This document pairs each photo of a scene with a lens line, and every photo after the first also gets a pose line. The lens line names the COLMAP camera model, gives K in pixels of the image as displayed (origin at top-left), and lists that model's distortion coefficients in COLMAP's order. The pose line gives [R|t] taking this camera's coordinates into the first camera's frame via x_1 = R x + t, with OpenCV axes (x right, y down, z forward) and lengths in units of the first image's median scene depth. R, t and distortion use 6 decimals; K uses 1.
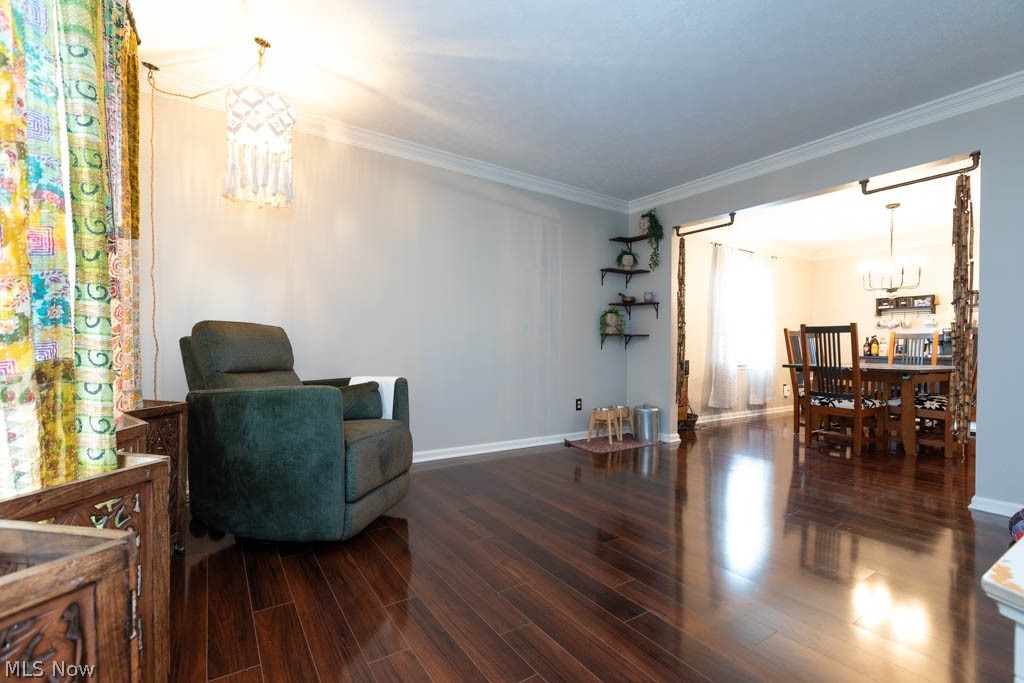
lens RADIAL K [[454.3, 0, 509.7], [0, 454.3, 346.1], [0, 0, 1]] dist [0.004753, -0.001271]
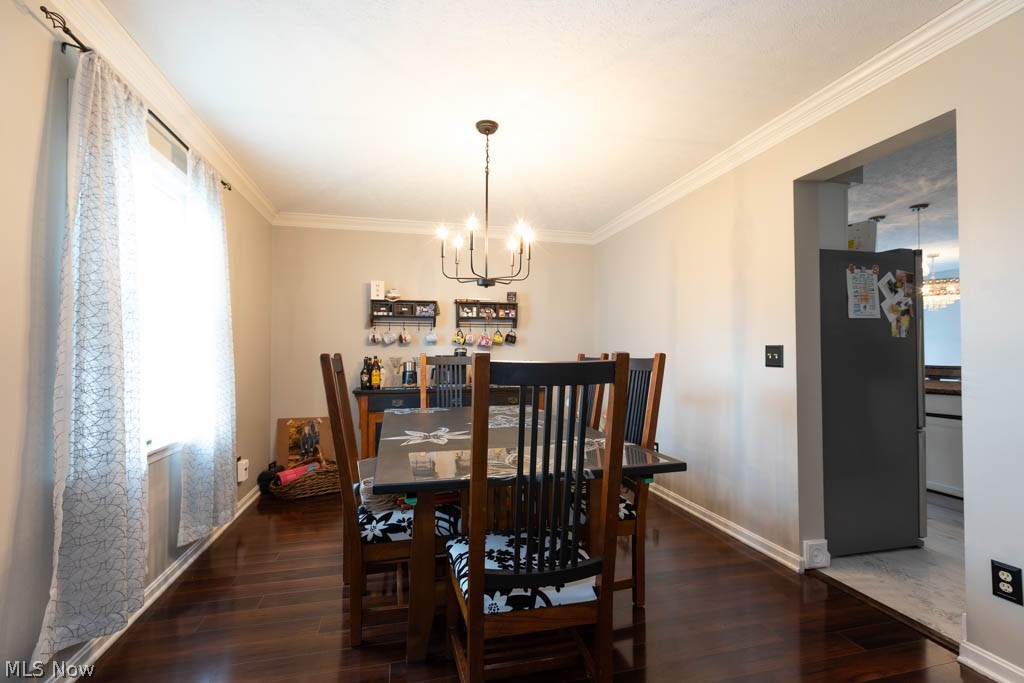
lens RADIAL K [[454.3, 0, 508.9], [0, 454.3, 341.8], [0, 0, 1]] dist [0.004753, -0.001271]
pose [[0.335317, 0.008773, 0.942065, 0.270218], [0.006511, 0.999911, -0.011629, -0.036626], [-0.942083, 0.010033, 0.335230, 0.628430]]
